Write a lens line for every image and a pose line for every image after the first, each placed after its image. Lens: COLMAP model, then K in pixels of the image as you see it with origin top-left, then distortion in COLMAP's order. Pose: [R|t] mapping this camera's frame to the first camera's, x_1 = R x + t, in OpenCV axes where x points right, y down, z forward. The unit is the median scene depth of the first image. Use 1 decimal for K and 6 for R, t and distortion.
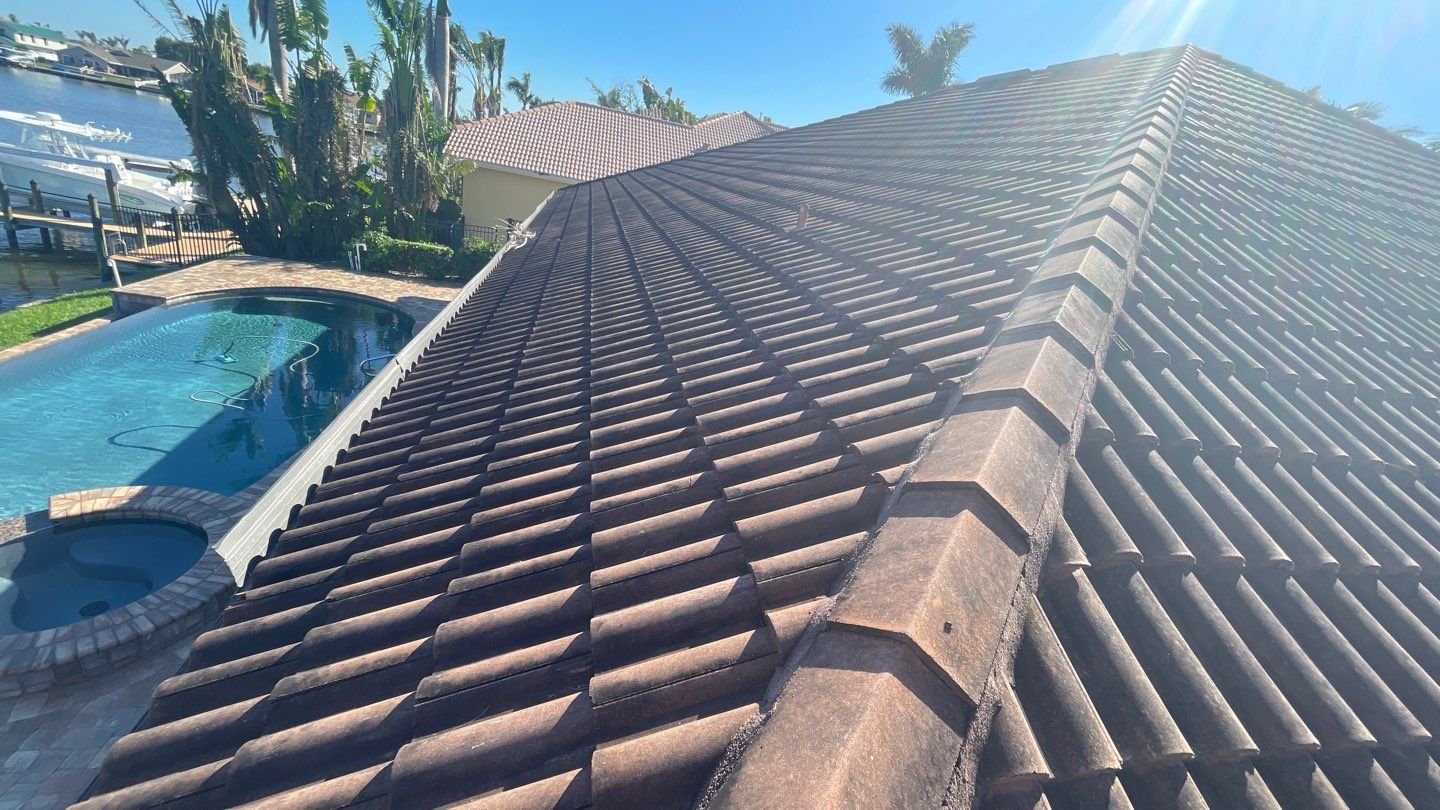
lens RADIAL K [[583.6, 0, 717.4], [0, 583.6, 404.9], [0, 0, 1]] dist [-0.001475, -0.000332]
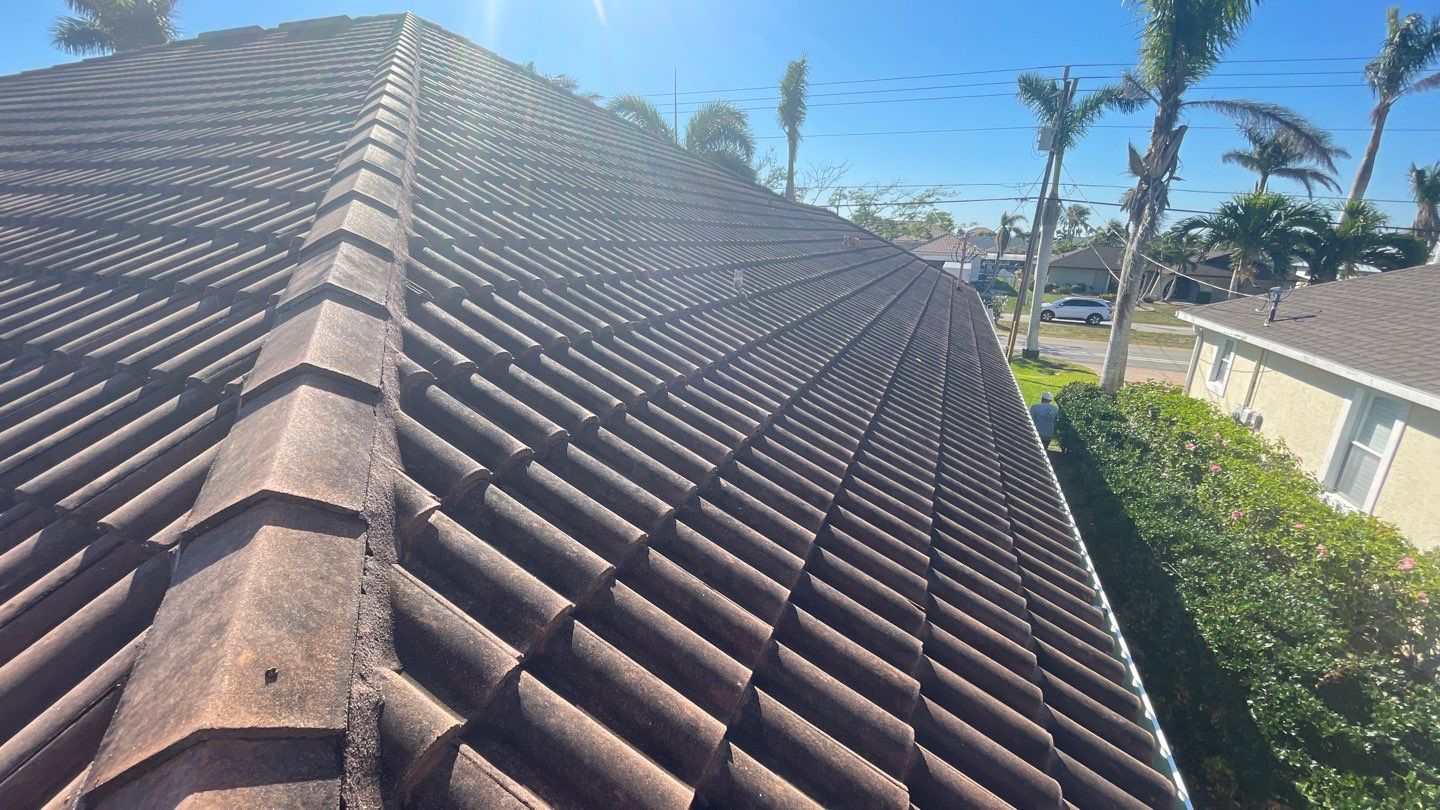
lens RADIAL K [[583.6, 0, 717.4], [0, 583.6, 404.9], [0, 0, 1]] dist [-0.001475, -0.000332]
pose [[0.538549, -0.397170, 0.743116, 0.134413], [0.366177, 0.904622, 0.218114, 0.047266], [-0.758867, 0.154647, 0.632618, -0.008602]]
